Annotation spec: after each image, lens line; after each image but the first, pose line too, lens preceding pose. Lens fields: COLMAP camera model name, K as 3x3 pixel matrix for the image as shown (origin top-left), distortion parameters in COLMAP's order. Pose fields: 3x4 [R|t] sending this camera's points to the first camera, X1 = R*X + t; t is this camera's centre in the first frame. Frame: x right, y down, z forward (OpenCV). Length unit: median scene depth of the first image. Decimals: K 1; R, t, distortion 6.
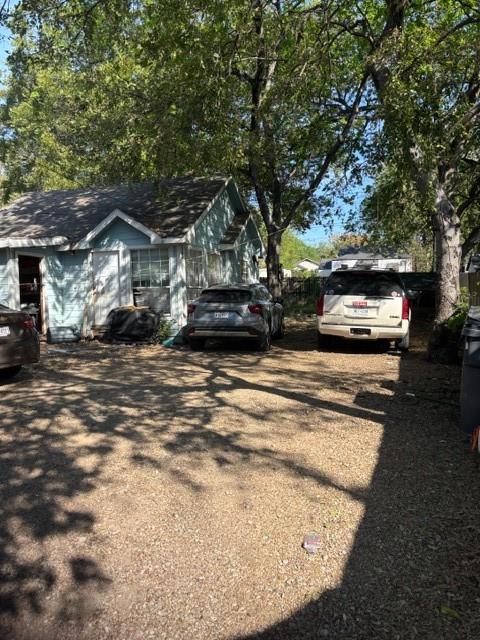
lens RADIAL K [[483.4, 0, 241.5], [0, 483.4, 321.6], [0, 0, 1]] dist [0.040987, -0.054154]
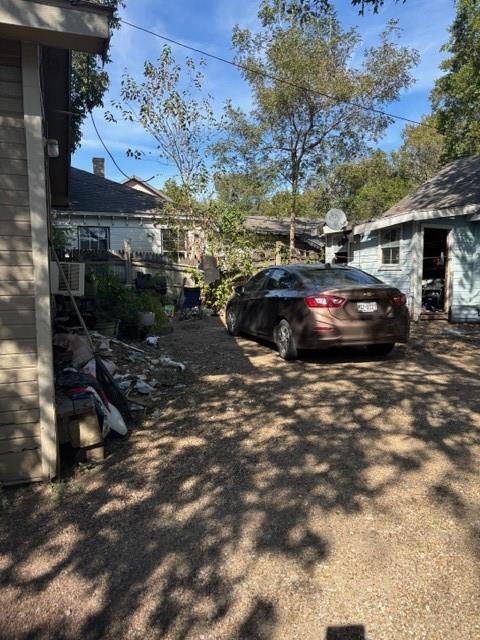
lens RADIAL K [[483.4, 0, 239.5], [0, 483.4, 318.0], [0, 0, 1]] dist [0.040987, -0.054154]
pose [[0.650737, 0.083322, -0.754718, 0.042088], [-0.050931, 0.996512, 0.066103, -0.004867], [0.757593, -0.004577, 0.652711, 0.098554]]
